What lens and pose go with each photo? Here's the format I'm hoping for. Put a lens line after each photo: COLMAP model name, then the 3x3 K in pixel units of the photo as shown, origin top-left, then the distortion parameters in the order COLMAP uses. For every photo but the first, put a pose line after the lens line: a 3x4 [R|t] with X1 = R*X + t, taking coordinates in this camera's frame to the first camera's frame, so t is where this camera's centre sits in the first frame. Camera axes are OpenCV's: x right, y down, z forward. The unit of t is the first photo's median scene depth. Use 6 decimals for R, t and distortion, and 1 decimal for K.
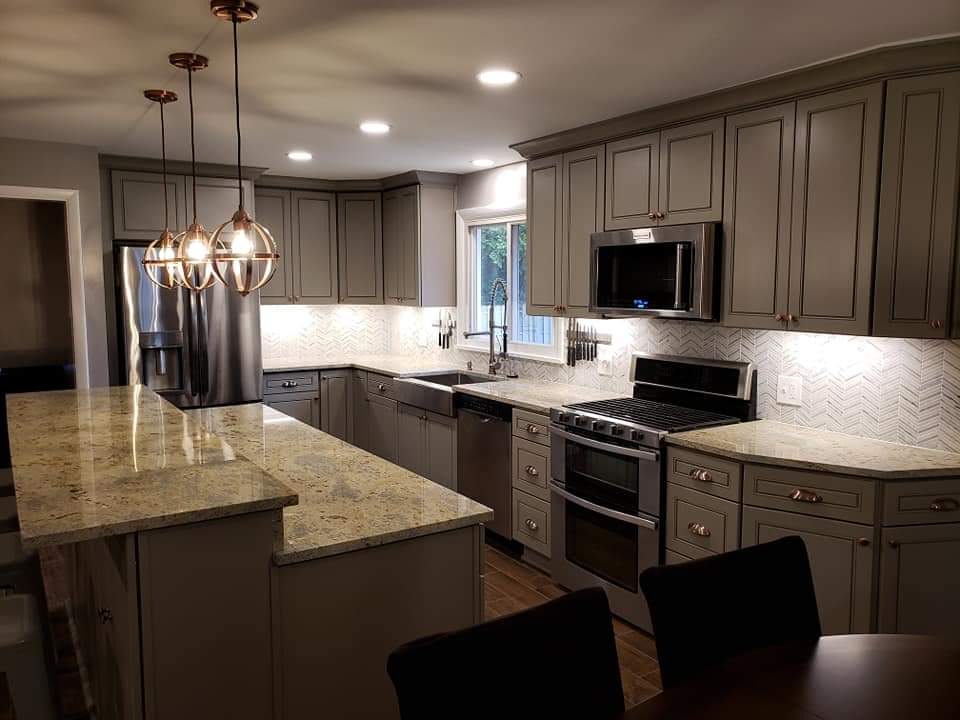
lens RADIAL K [[716.9, 0, 480.0], [0, 716.9, 360.0], [0, 0, 1]] dist [0.154880, -0.003327]
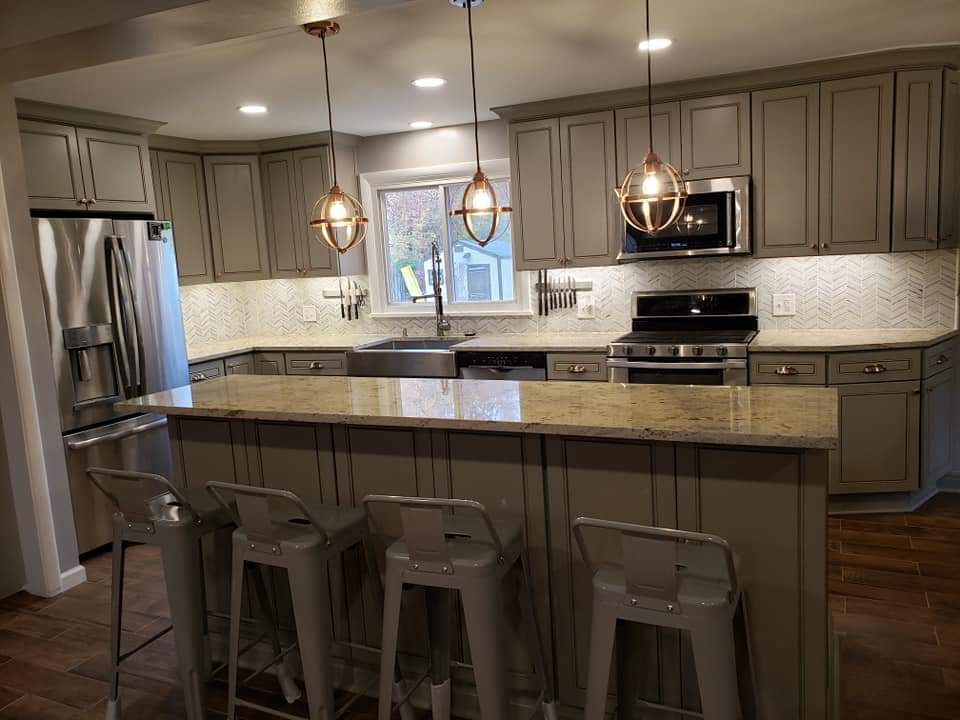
lens RADIAL K [[719.7, 0, 480.0], [0, 719.7, 360.0], [0, 0, 1]] dist [0.064181, 0.004288]
pose [[0.856389, -0.127293, 0.500395, -0.512055], [0.113580, 0.991839, 0.057925, 0.001121], [-0.503685, 0.007229, 0.863857, 0.107299]]
